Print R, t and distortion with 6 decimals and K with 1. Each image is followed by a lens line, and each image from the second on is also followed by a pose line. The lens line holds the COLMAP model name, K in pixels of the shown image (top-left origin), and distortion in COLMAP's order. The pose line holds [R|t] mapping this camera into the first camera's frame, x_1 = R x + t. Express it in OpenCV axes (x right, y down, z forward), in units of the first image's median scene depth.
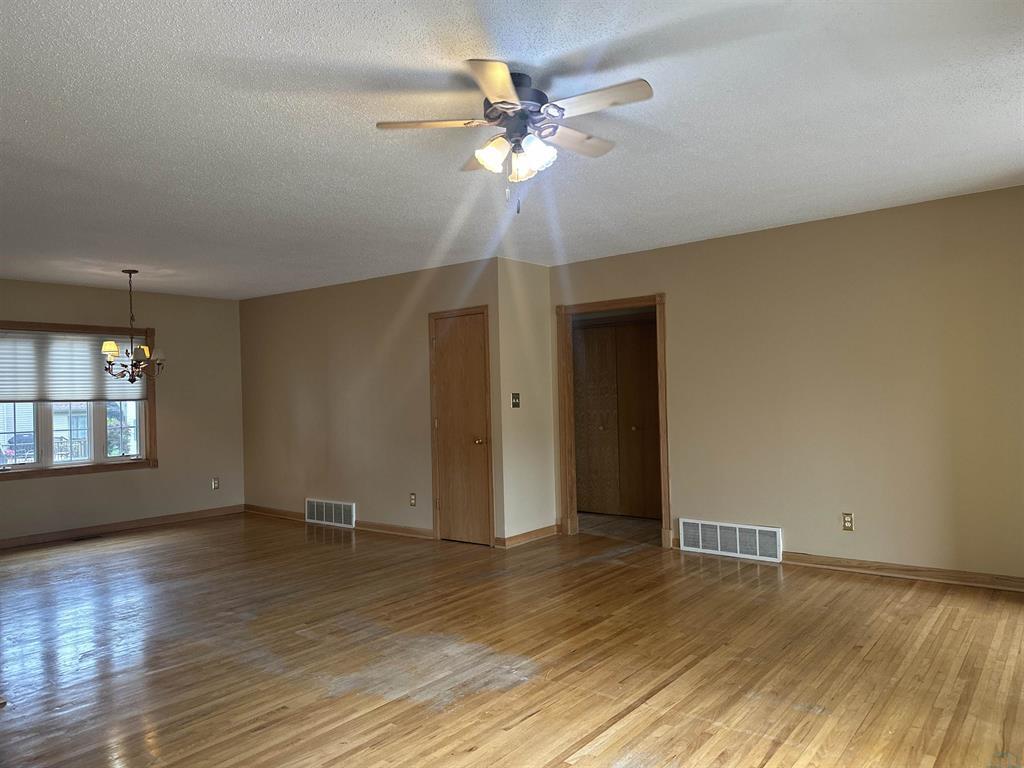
lens RADIAL K [[717.6, 0, 515.0], [0, 717.6, 389.1], [0, 0, 1]] dist [0.003160, -0.006619]
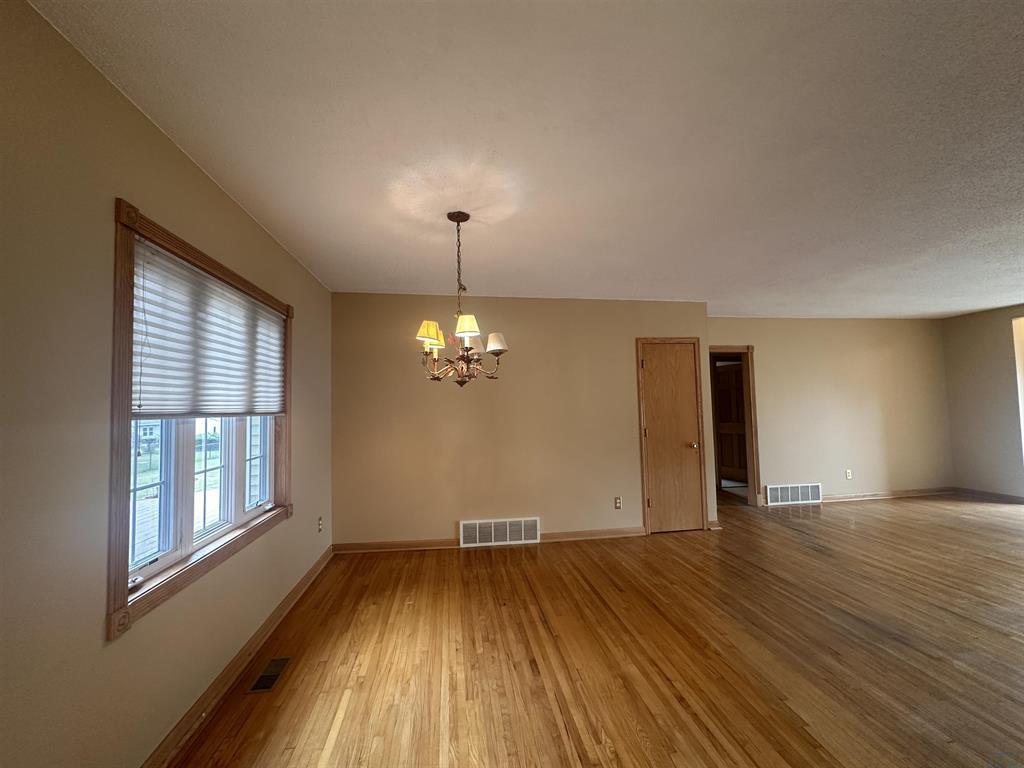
lens RADIAL K [[412.7, 0, 513.8], [0, 412.7, 385.1], [0, 0, 1]] dist [-0.009081, 0.000138]
pose [[0.682320, 0.047574, 0.729504, -0.680922], [-0.007805, 0.998298, -0.057803, 0.010135], [-0.731012, 0.033746, 0.681529, 0.635125]]
